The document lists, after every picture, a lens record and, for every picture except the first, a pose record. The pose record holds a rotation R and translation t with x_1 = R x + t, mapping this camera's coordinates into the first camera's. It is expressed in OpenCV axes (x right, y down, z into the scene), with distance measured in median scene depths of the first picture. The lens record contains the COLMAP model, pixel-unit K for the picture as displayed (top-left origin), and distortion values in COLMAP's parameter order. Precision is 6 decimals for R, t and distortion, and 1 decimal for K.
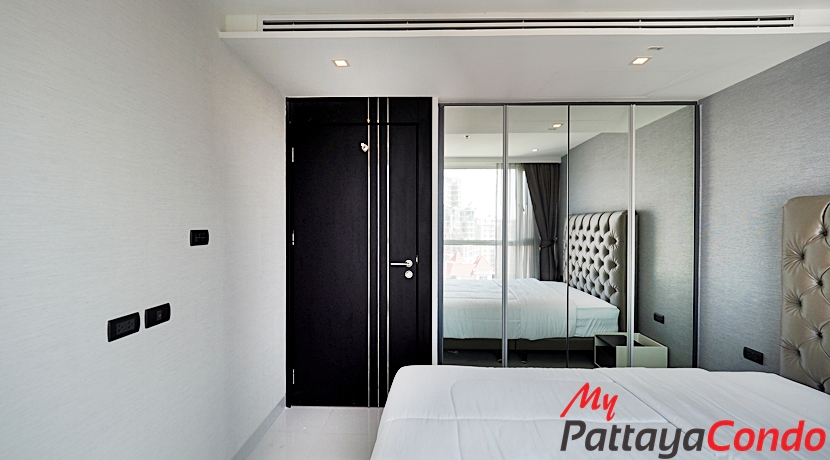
lens RADIAL K [[347.3, 0, 416.9], [0, 347.3, 228.7], [0, 0, 1]] dist [-0.013808, -0.000295]
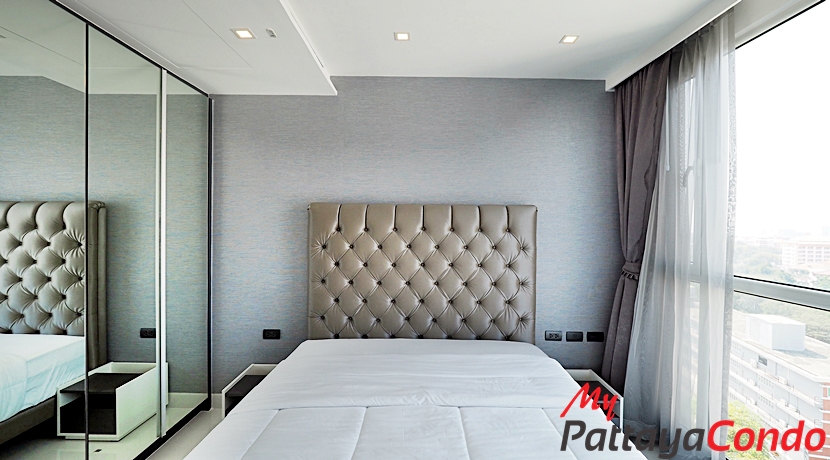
lens RADIAL K [[347.3, 0, 416.9], [0, 347.3, 228.7], [0, 0, 1]] dist [-0.013808, -0.000295]
pose [[-0.028149, -0.006684, 0.999581, -0.176441], [0.000730, 0.999977, 0.006708, 0.000614], [-0.999603, 0.000919, -0.028144, 0.436985]]
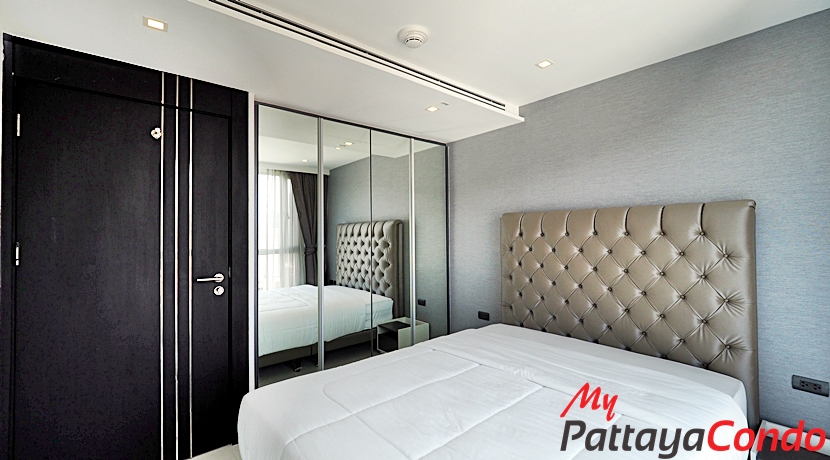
lens RADIAL K [[347.3, 0, 416.9], [0, 347.3, 228.7], [0, 0, 1]] dist [-0.013808, -0.000295]
pose [[0.735231, -0.001354, 0.677815, -0.236569], [0.018006, 0.999684, -0.017534, 0.002873], [-0.677577, 0.025097, 0.735023, 0.039606]]
